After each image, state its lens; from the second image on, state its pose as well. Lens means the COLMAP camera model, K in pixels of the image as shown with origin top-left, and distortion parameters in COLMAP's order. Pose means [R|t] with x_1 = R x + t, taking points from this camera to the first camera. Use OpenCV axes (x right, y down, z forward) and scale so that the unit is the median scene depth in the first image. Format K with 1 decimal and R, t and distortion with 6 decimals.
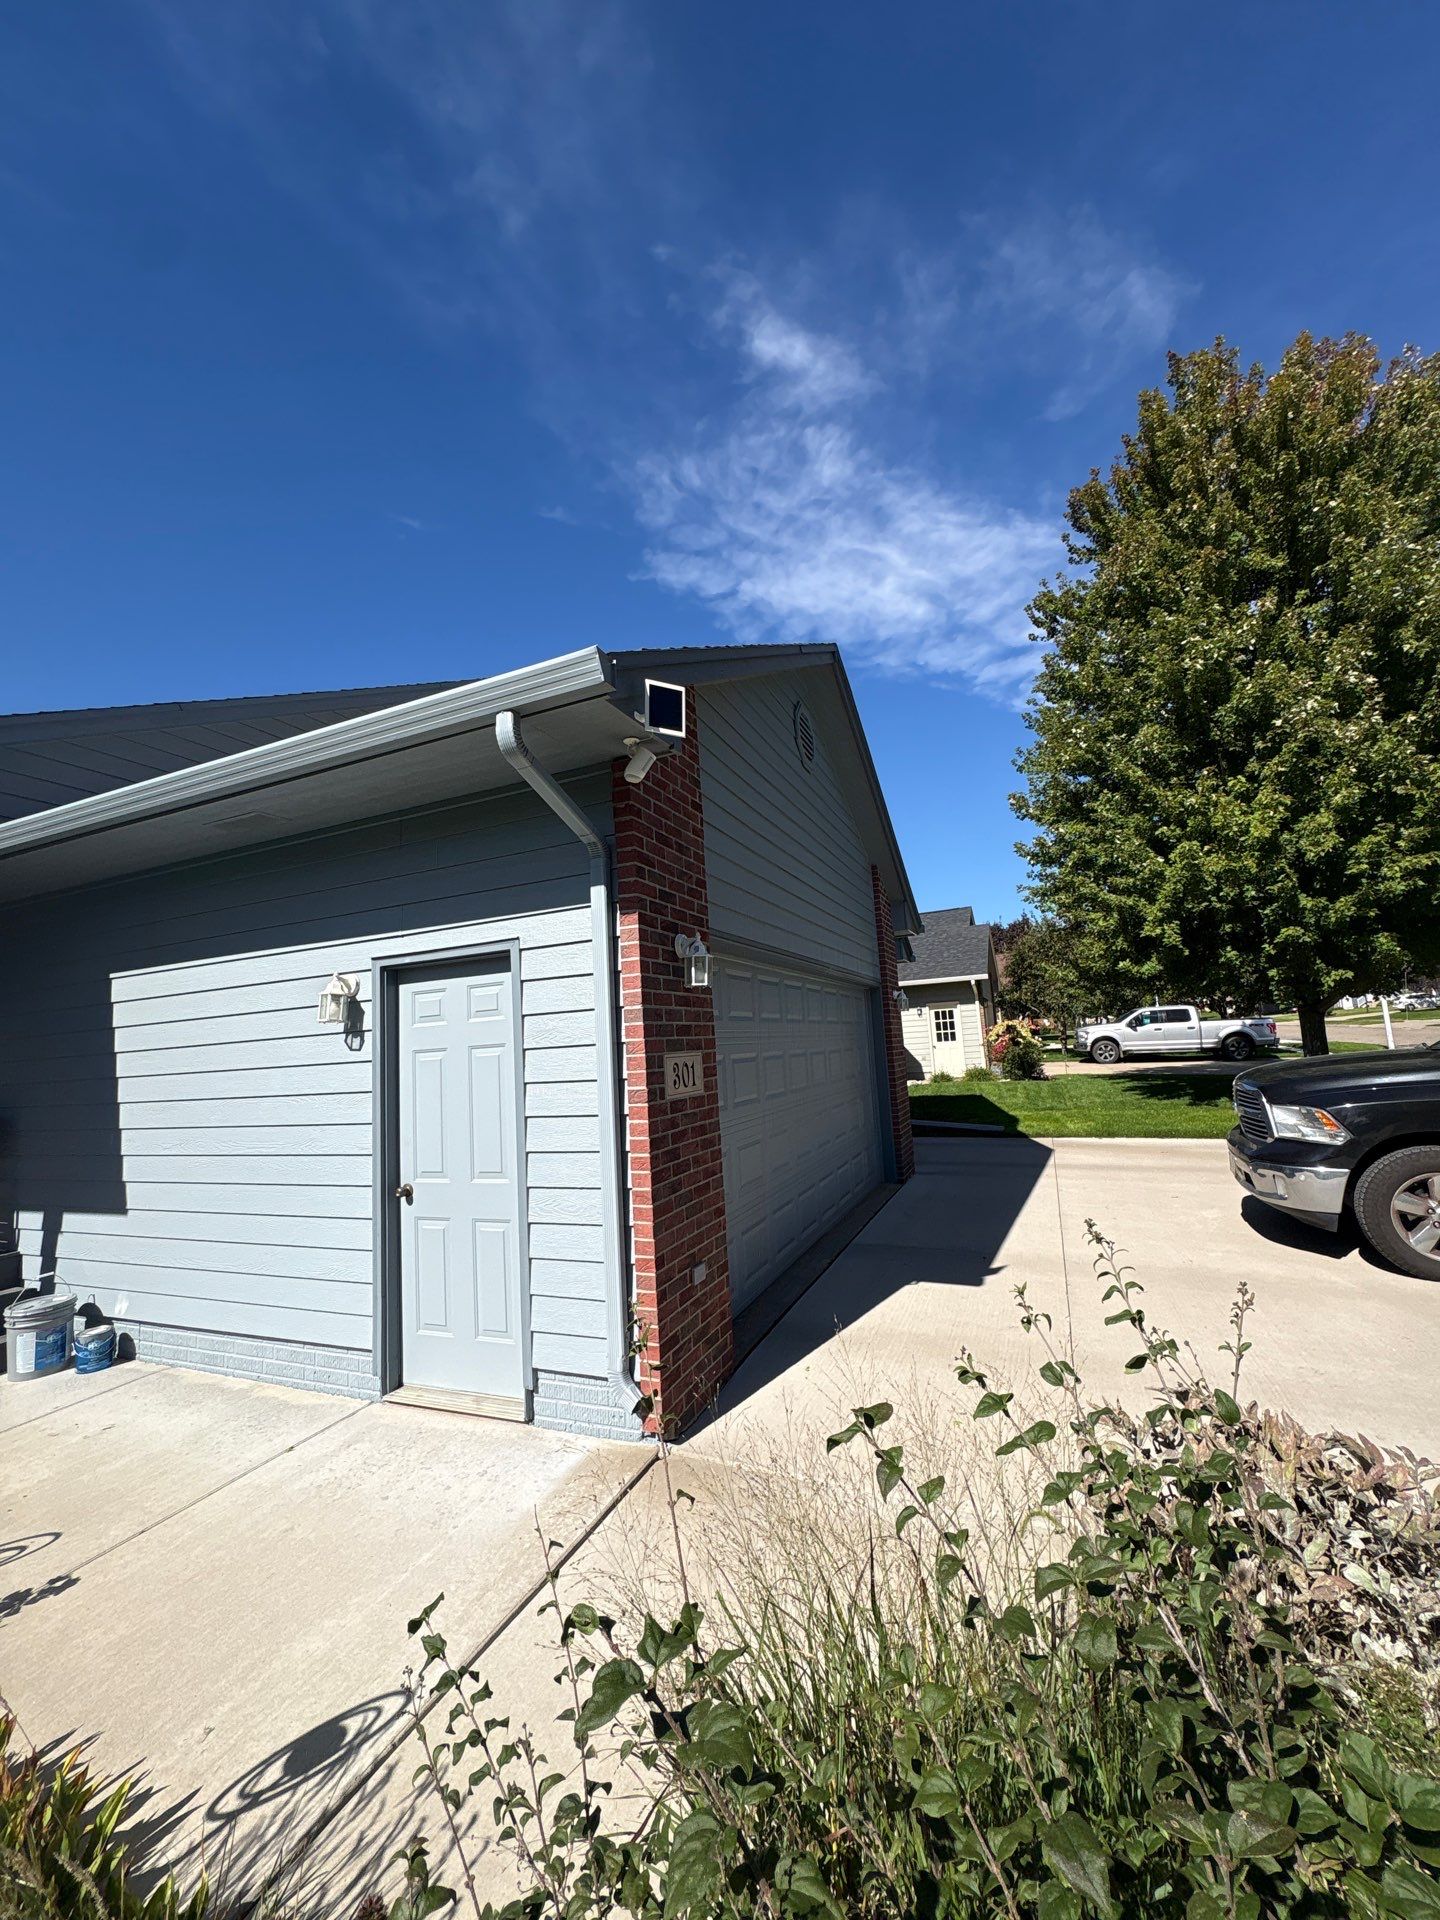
lens RADIAL K [[763.5, 0, 718.9], [0, 763.5, 959.9], [0, 0, 1]] dist [0.001435, -0.001238]
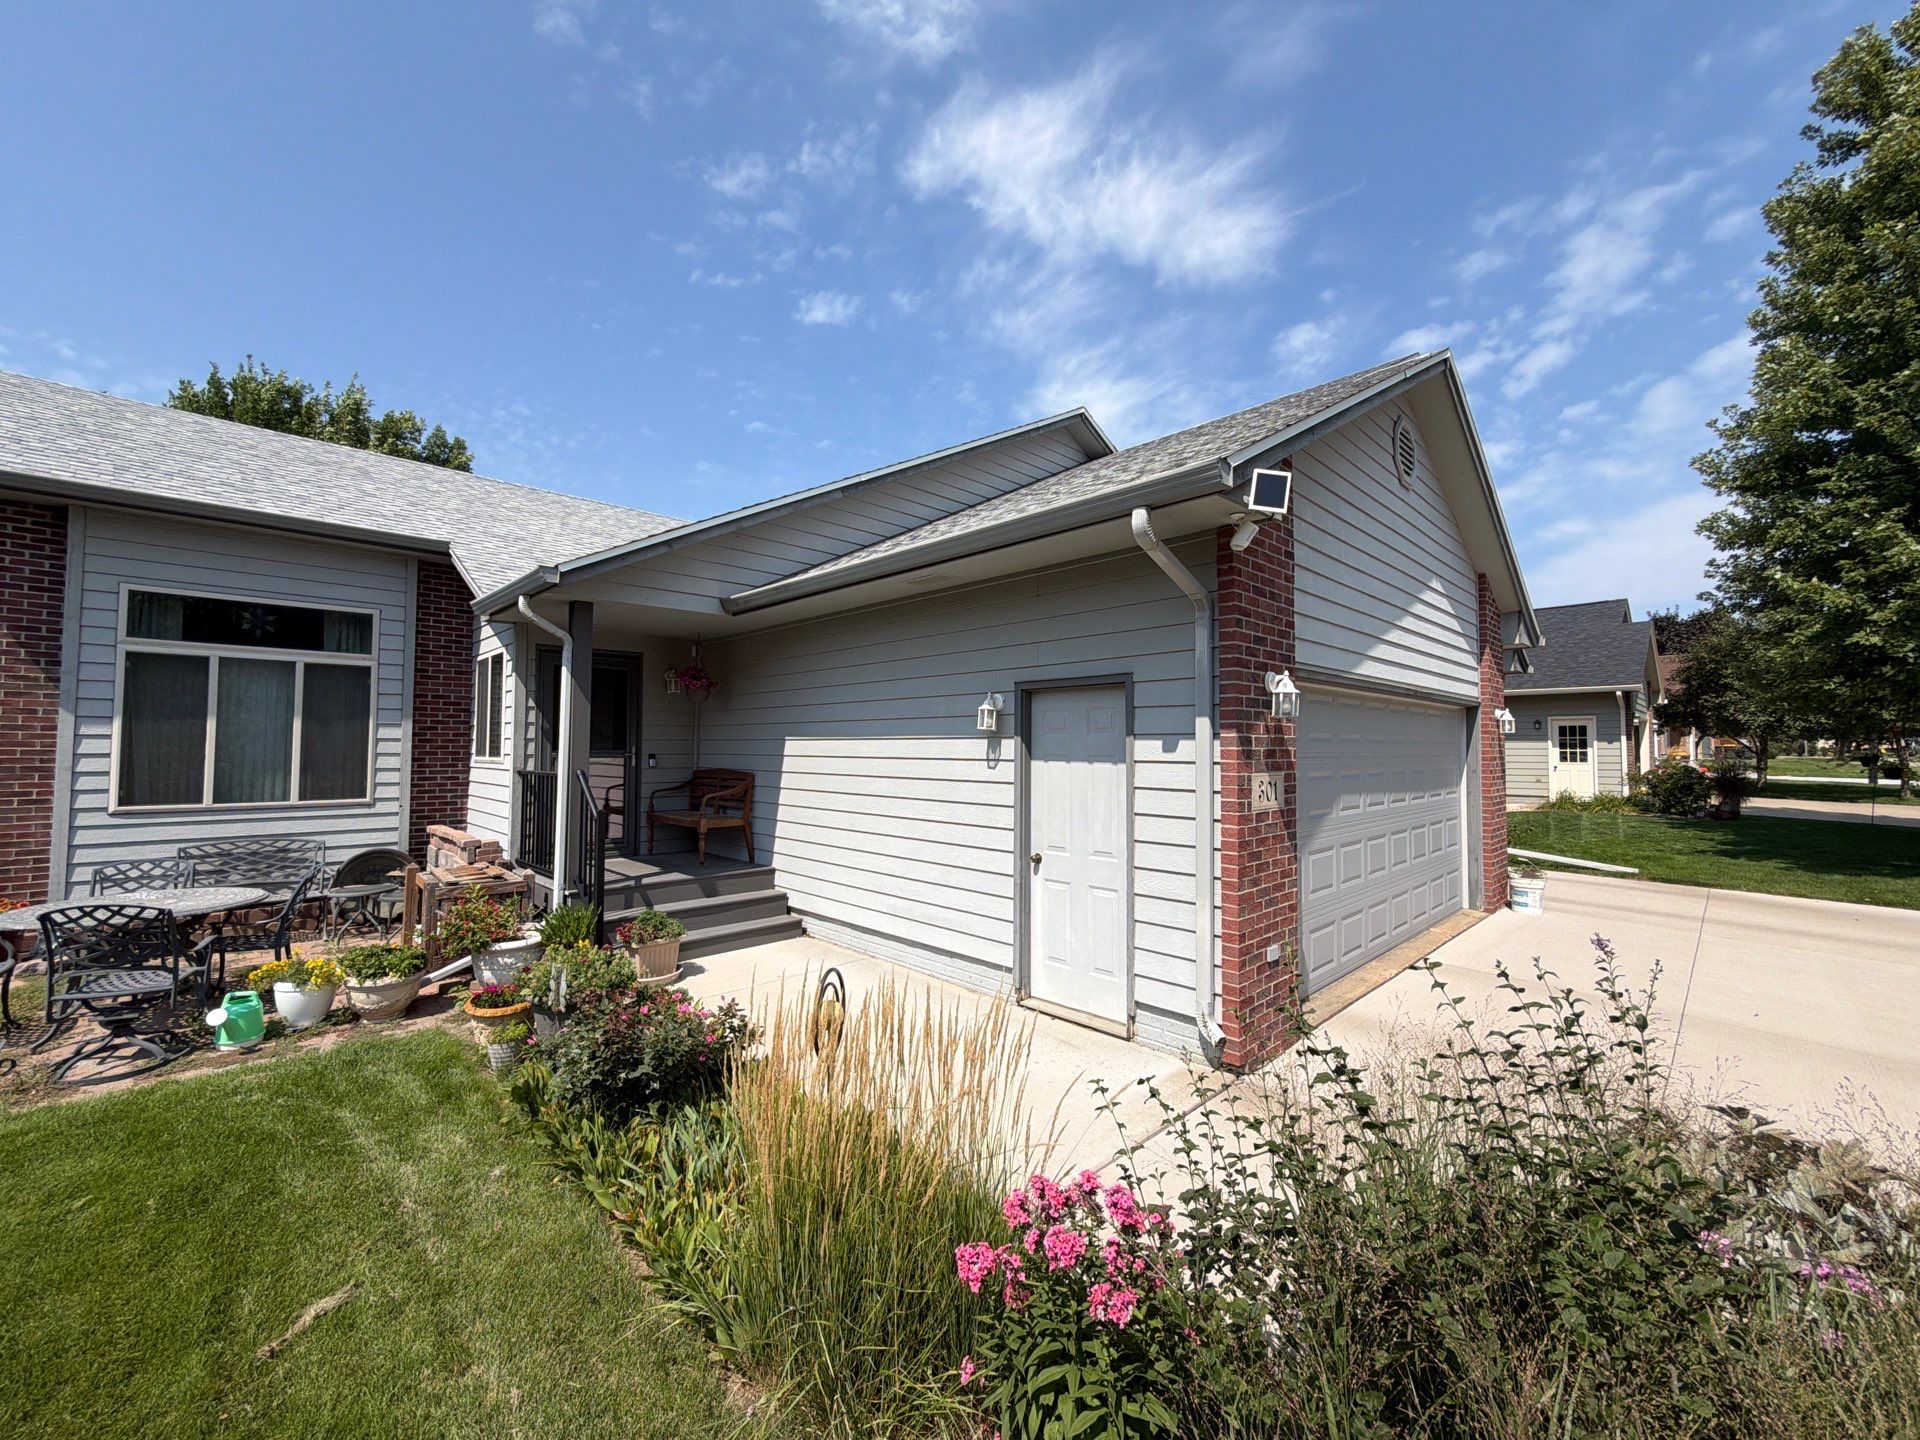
lens RADIAL K [[763.5, 0, 930.1], [0, 763.5, 717.9], [0, 0, 1]] dist [0.001435, -0.001238]
pose [[0.912556, 0.047260, -0.406211, -0.047707], [-0.010256, 0.995633, 0.092794, -0.067301], [0.408822, -0.080513, 0.909056, -0.284454]]
